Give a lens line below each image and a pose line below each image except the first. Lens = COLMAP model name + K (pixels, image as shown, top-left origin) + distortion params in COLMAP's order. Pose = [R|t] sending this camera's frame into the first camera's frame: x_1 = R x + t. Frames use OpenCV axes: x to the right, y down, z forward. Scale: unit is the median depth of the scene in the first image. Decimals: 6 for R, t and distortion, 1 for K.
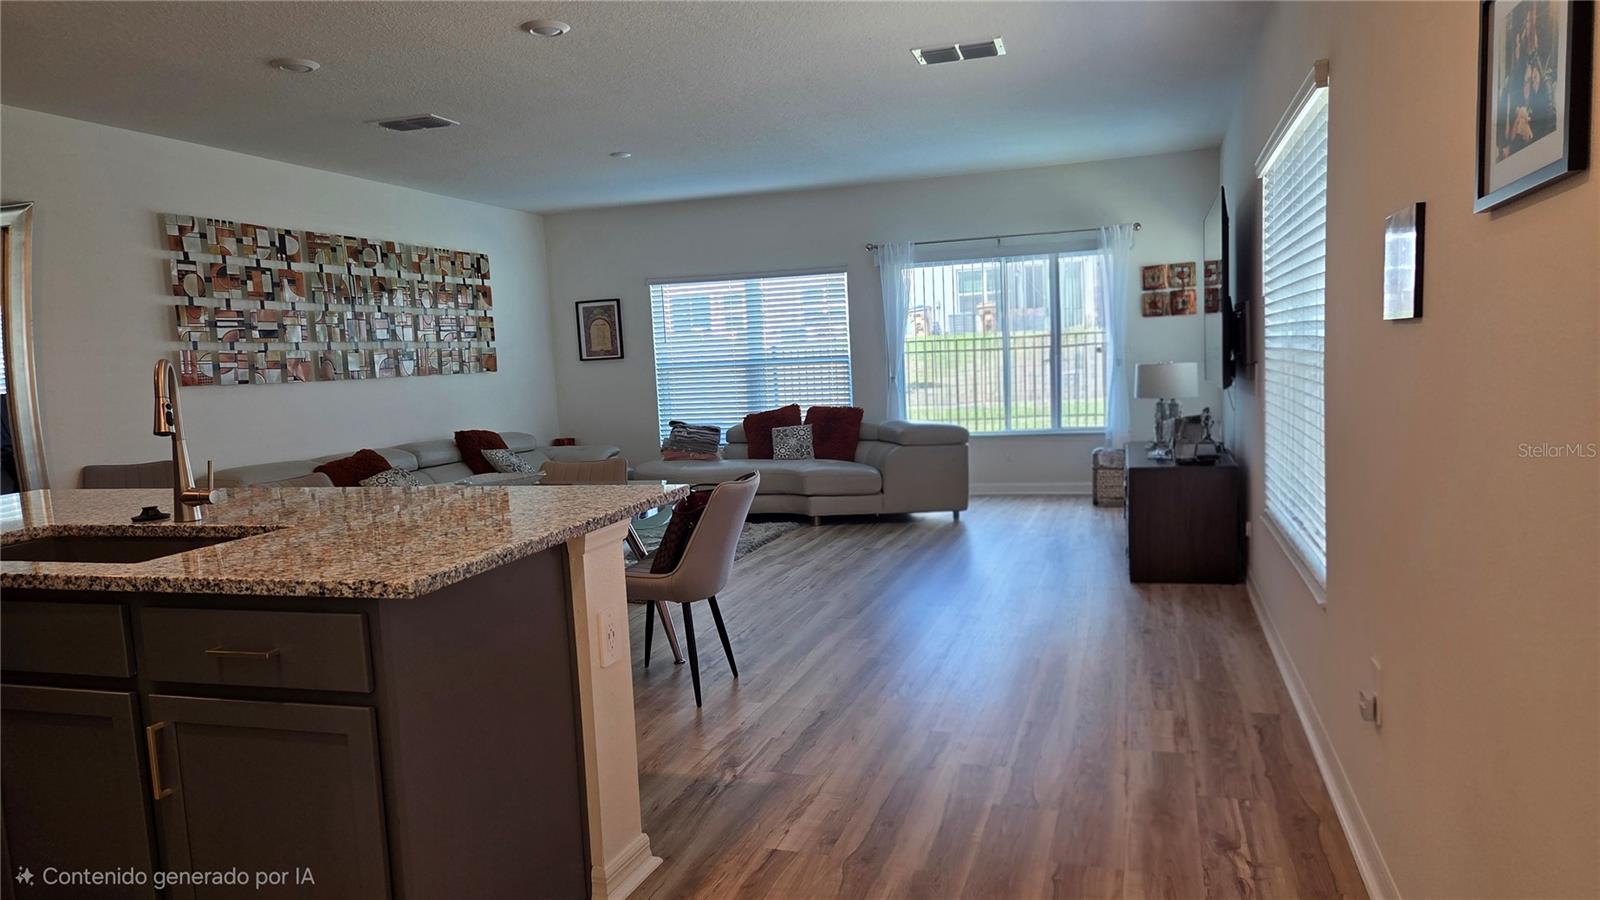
lens RADIAL K [[1079.6, 0, 800.2], [0, 1079.6, 459.2], [0, 0, 1]] dist [0.001725, -0.005450]
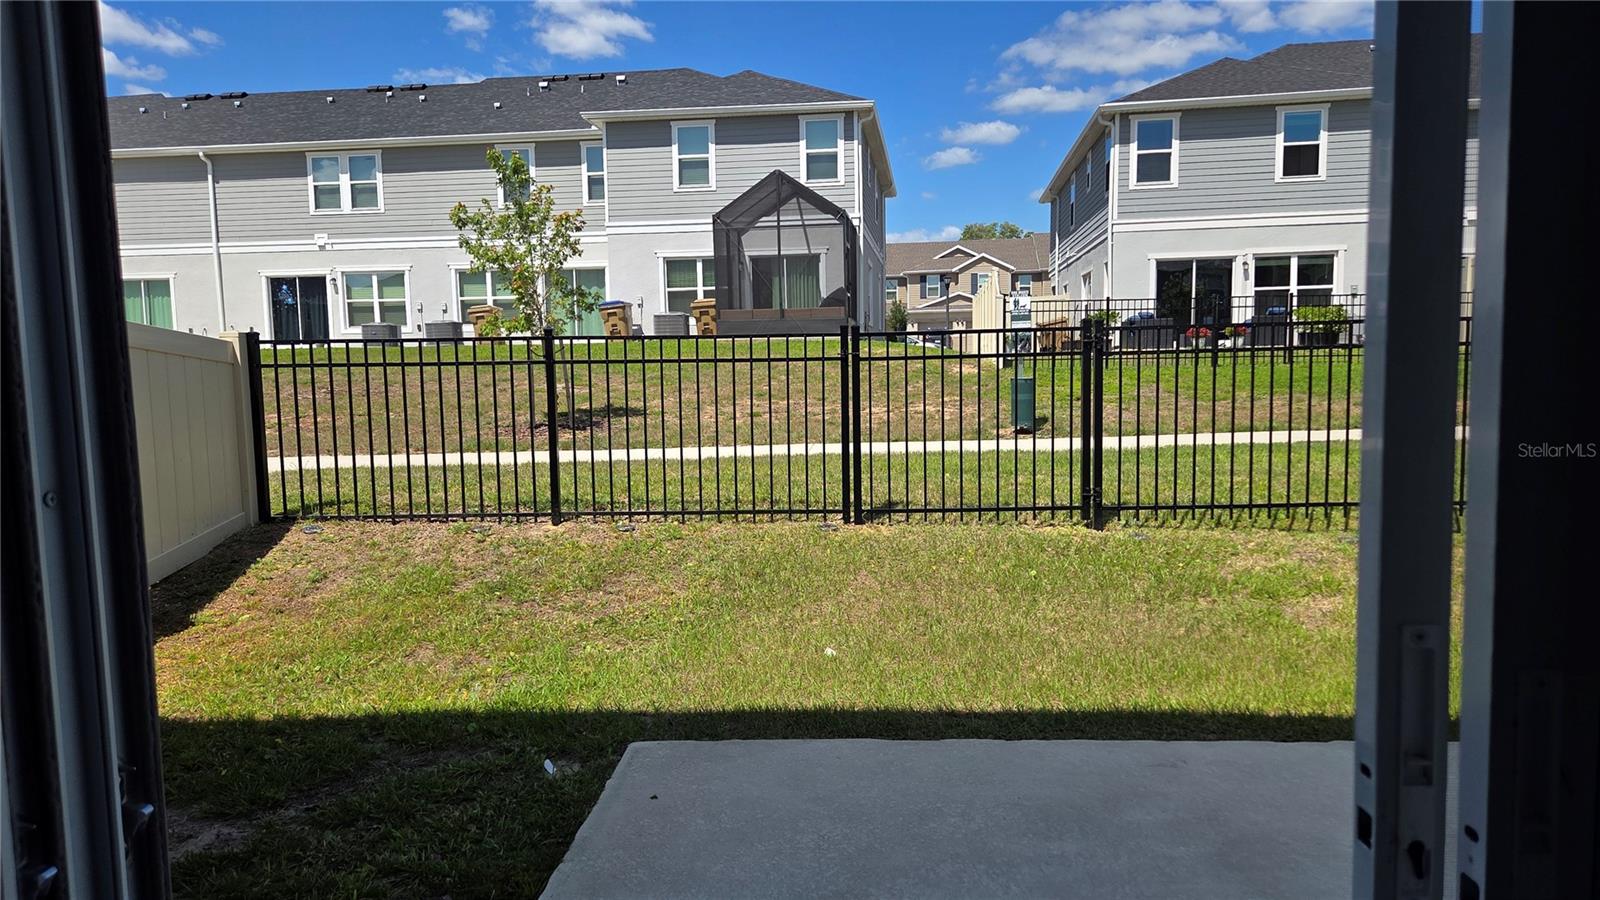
lens RADIAL K [[1079.6, 0, 799.0], [0, 1079.6, 450.7], [0, 0, 1]] dist [0.001725, -0.005450]
pose [[0.958641, -0.004500, 0.284582, 0.017596], [0.009495, 0.999824, -0.016173, -0.023810], [-0.284459, 0.018207, 0.958515, 0.239700]]
